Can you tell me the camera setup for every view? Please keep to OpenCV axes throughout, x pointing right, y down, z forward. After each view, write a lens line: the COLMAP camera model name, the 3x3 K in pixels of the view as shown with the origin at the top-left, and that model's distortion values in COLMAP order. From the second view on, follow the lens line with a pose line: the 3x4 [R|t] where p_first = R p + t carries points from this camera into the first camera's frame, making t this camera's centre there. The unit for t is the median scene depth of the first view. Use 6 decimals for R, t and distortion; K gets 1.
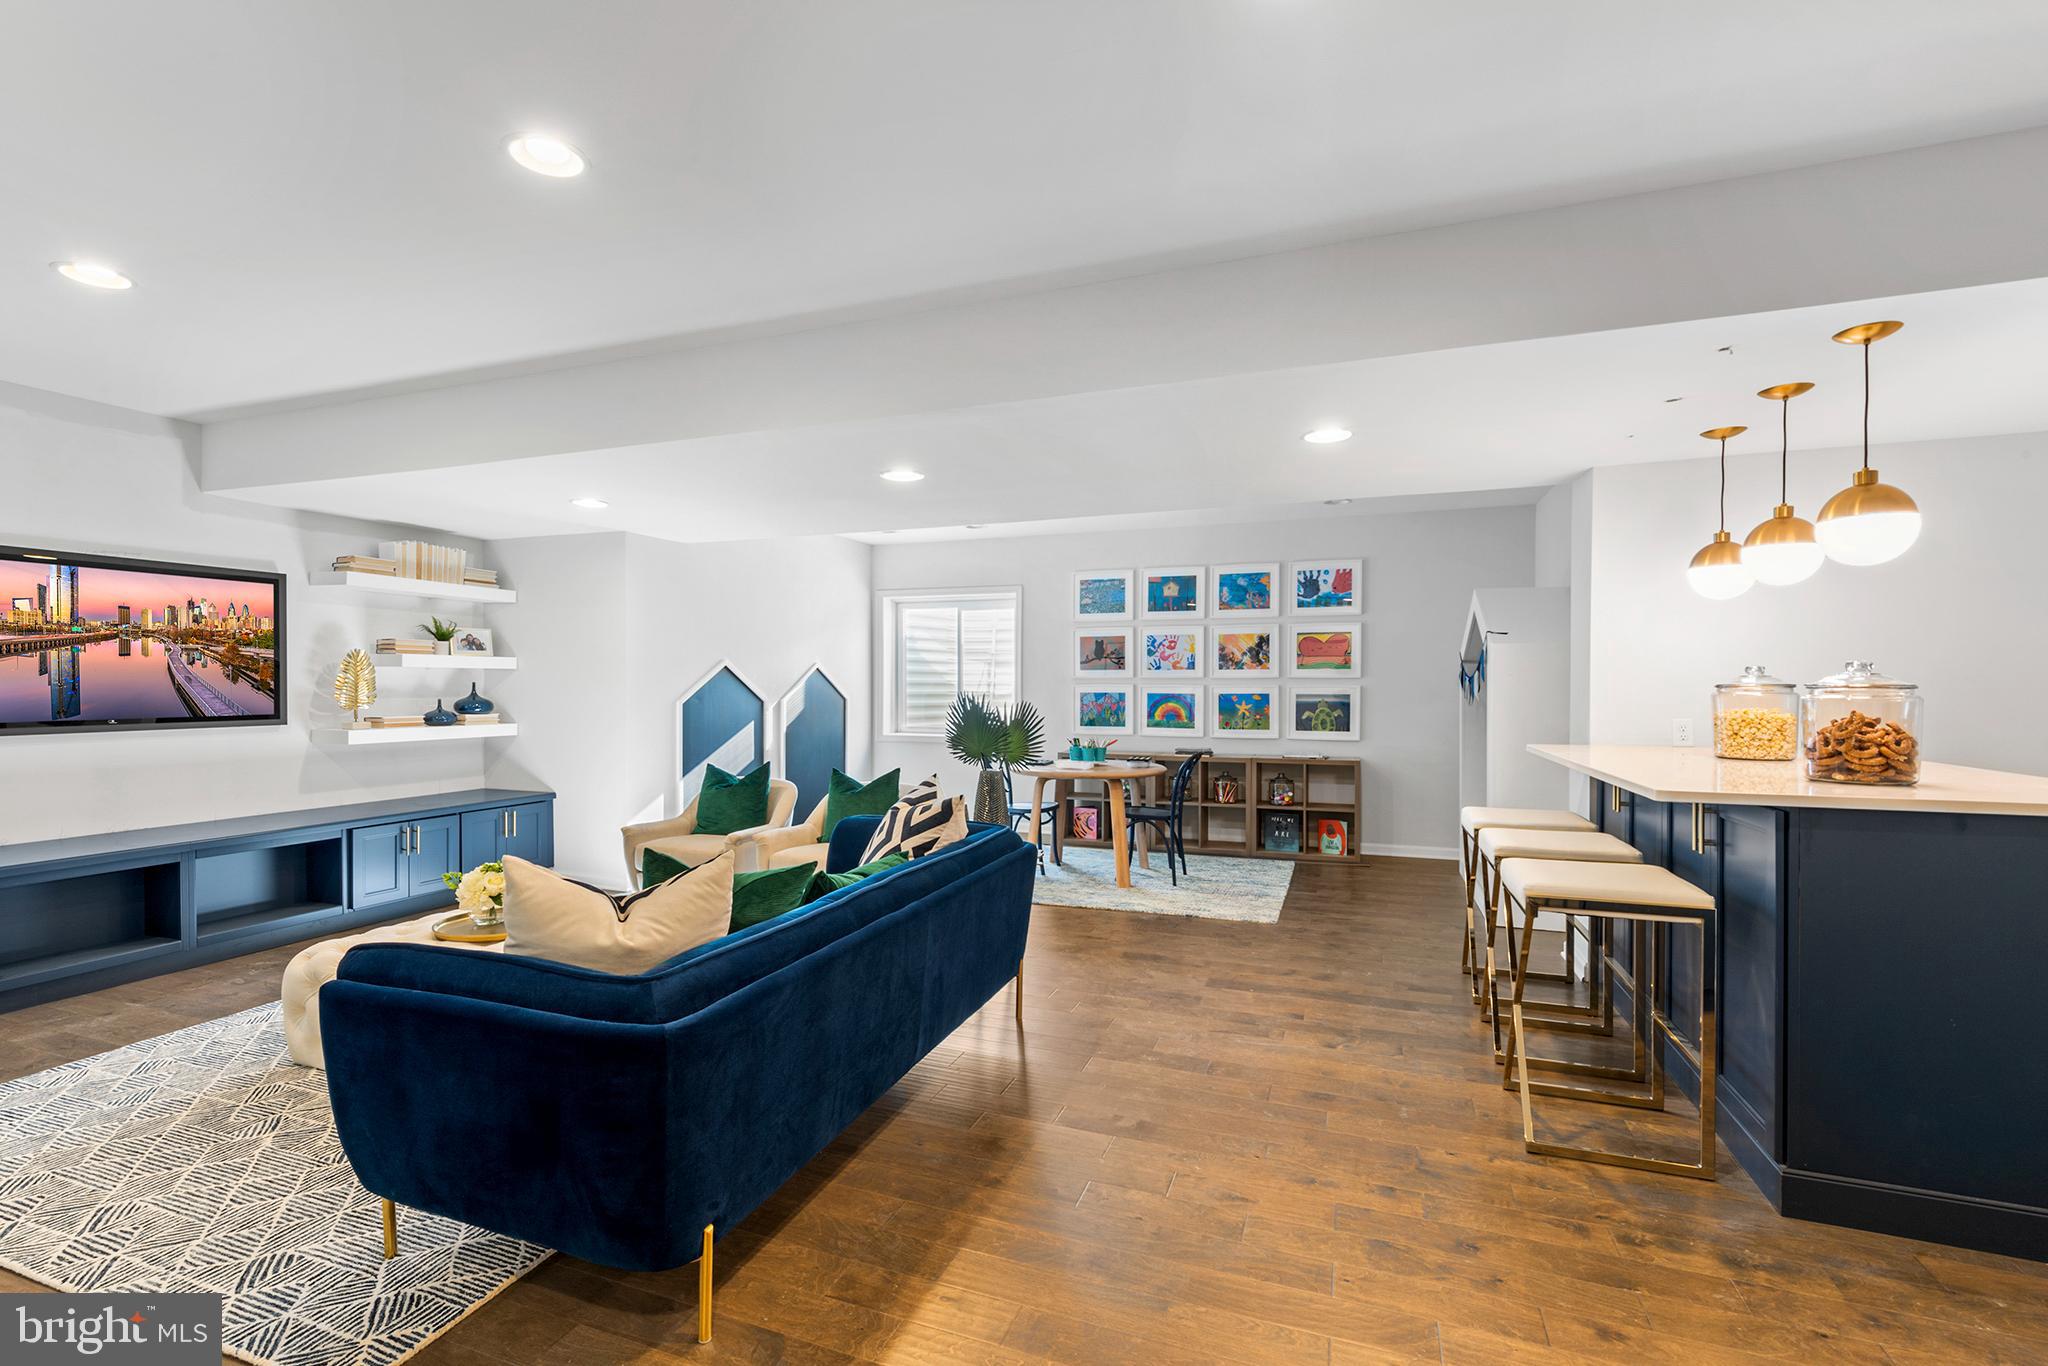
lens RADIAL K [[927.3, 0, 1017.6], [0, 927.3, 674.8], [0, 0, 1]] dist [0.021554, -0.008102]
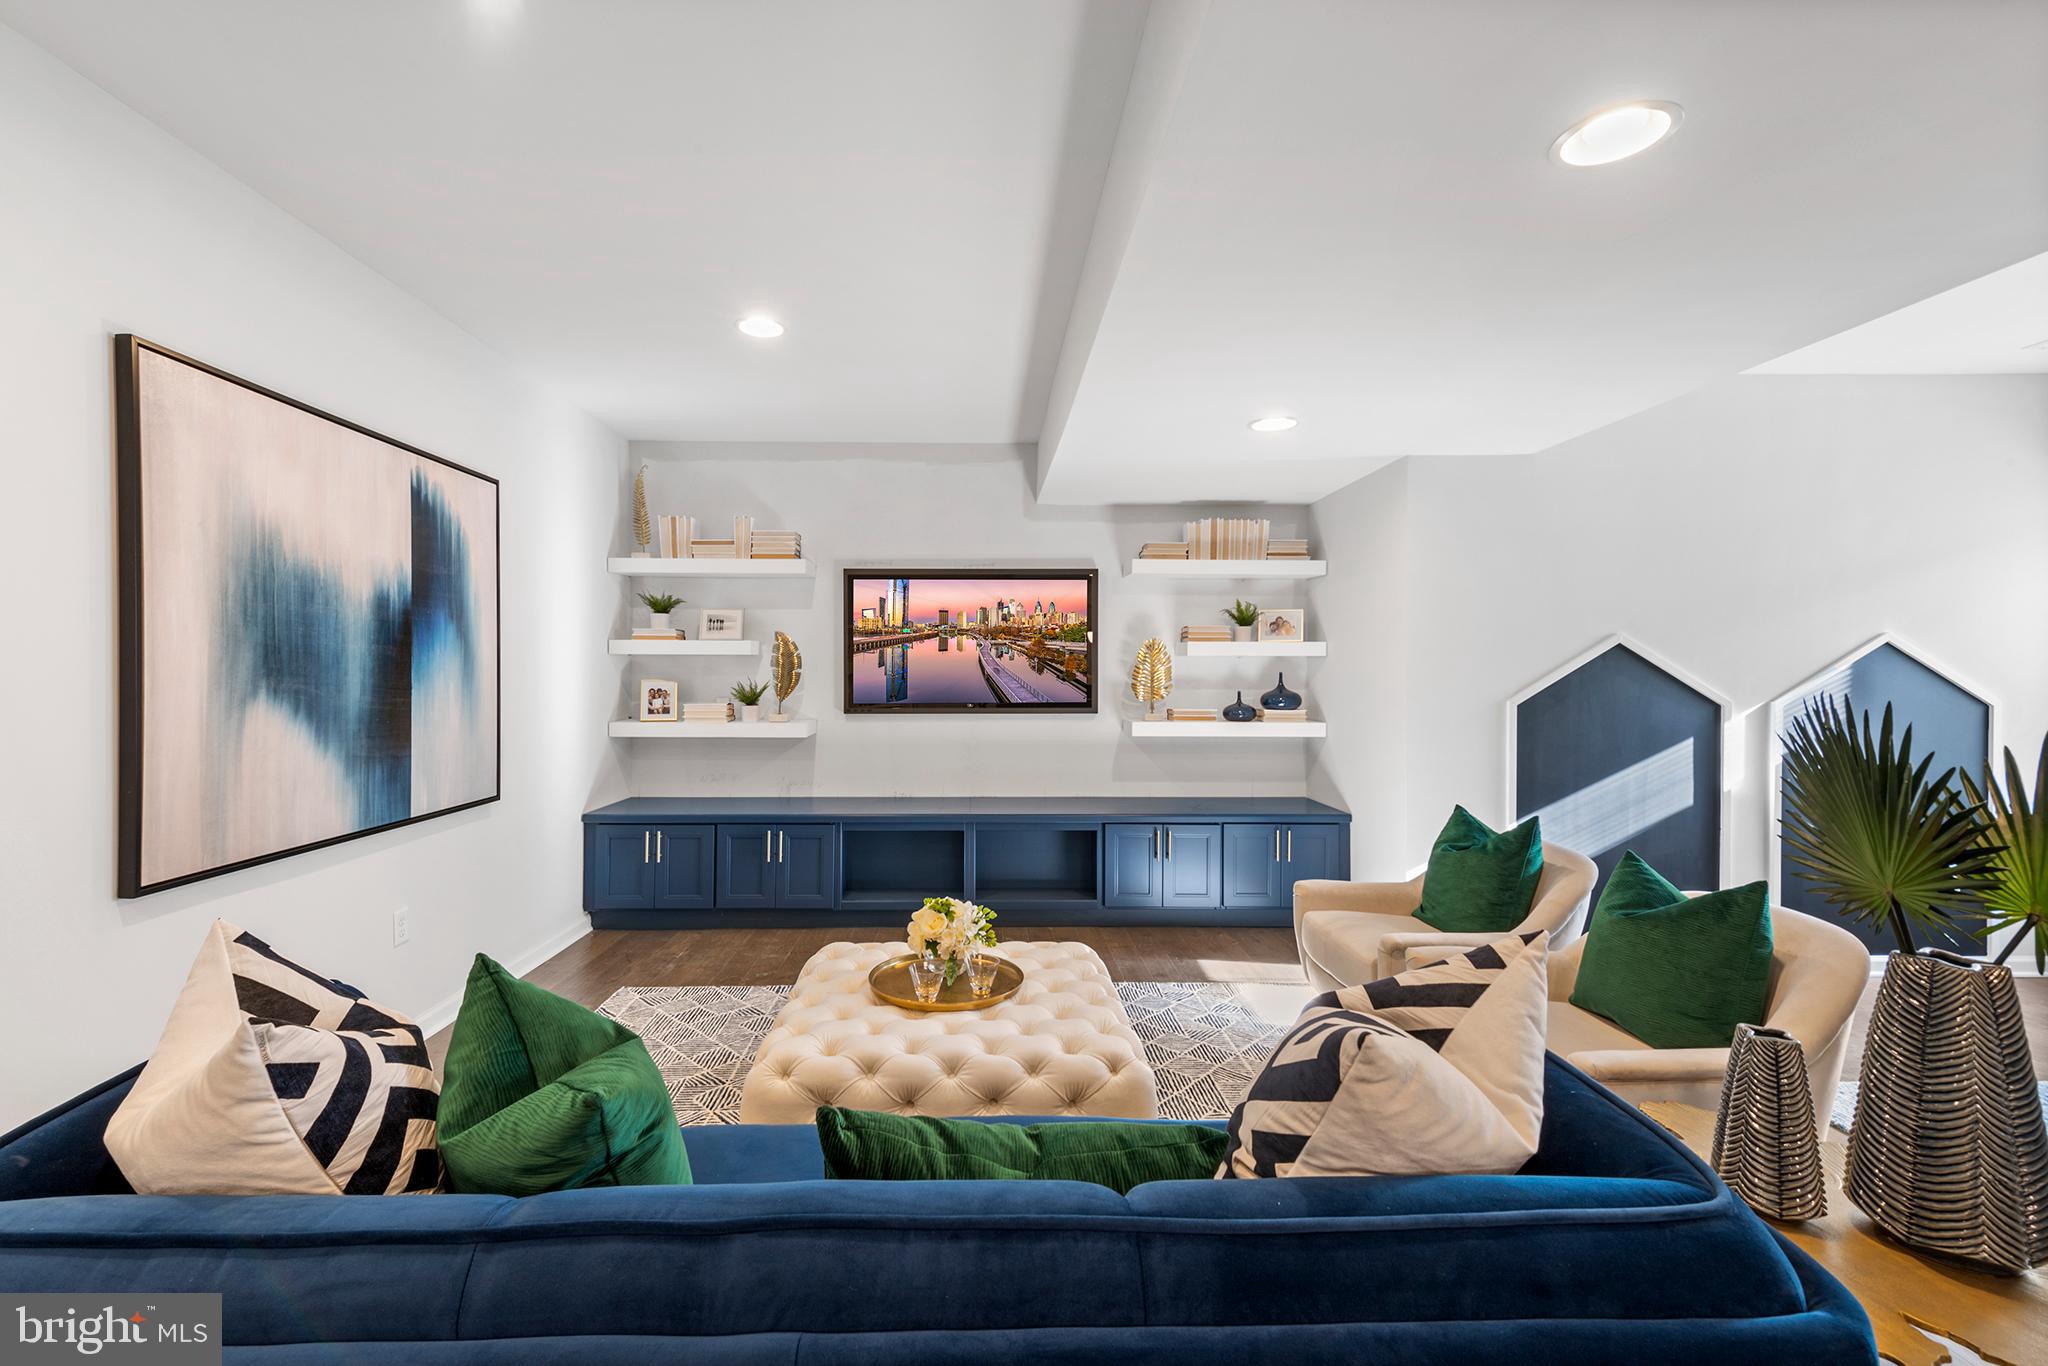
lens RADIAL K [[914.4, 0, 956.2], [0, 914.4, 697.1], [0, 0, 1]] dist [0.002855, -0.000004]
pose [[0.331088, 0.021611, -0.943352, 0.141519], [0.009467, 0.999611, 0.026222, 0.006978], [0.943552, -0.017613, 0.330755, 0.550957]]
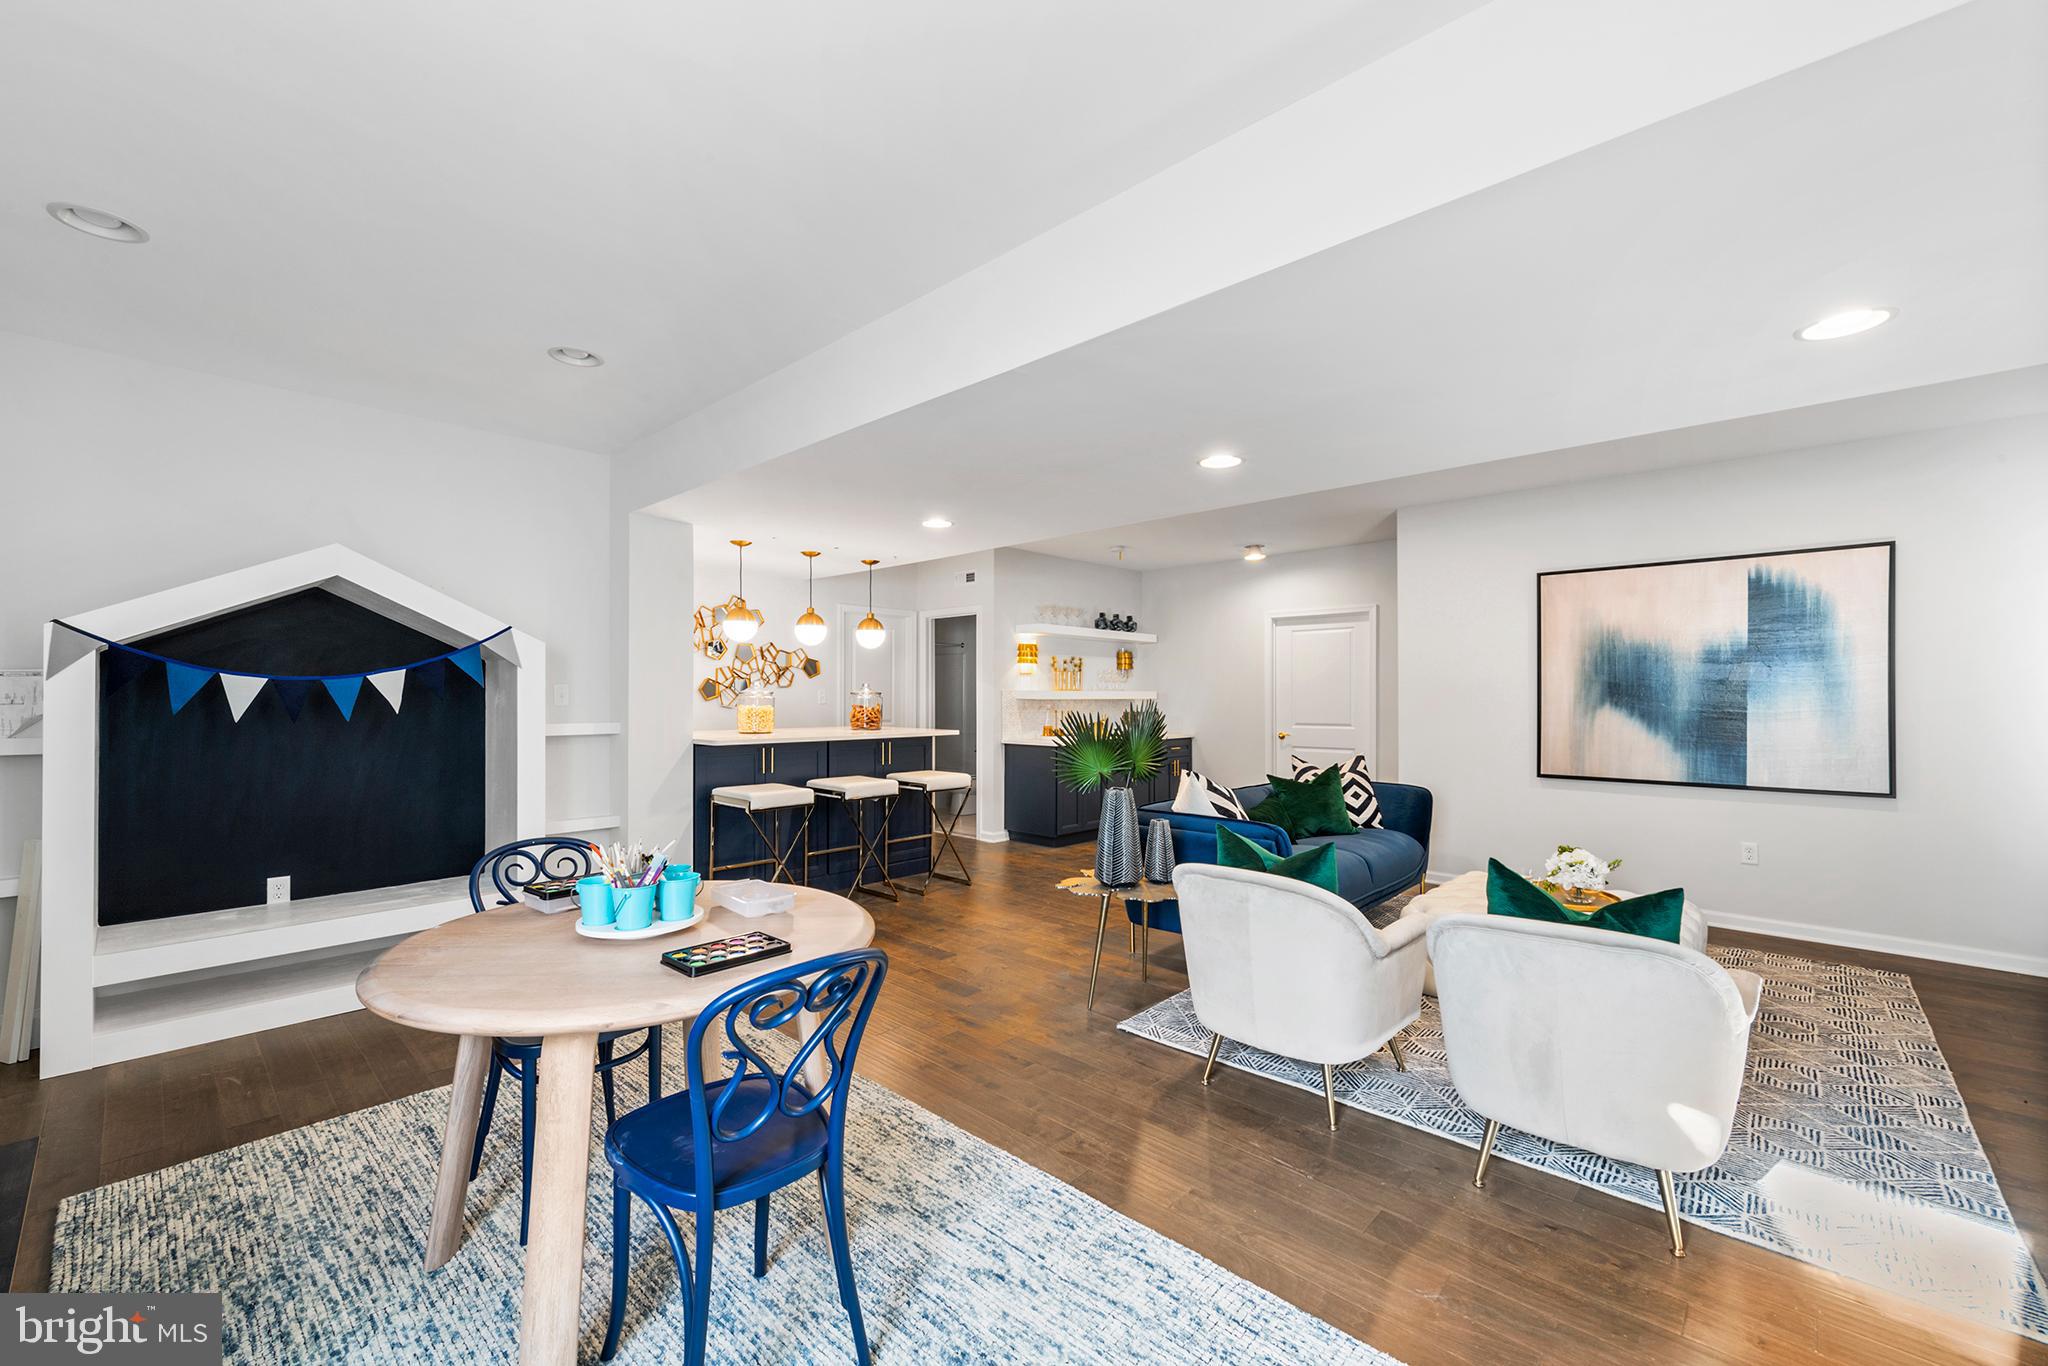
lens RADIAL K [[841.9, 0, 1020.0], [0, 841.9, 697.5], [0, 0, 1]] dist [0.002756, 0.000127]
pose [[-0.923412, -0.004036, 0.383789, -0.245781], [-0.004222, 0.999991, 0.000357, 0.008835], [-0.383787, -0.001291, -0.923421, 1.736551]]
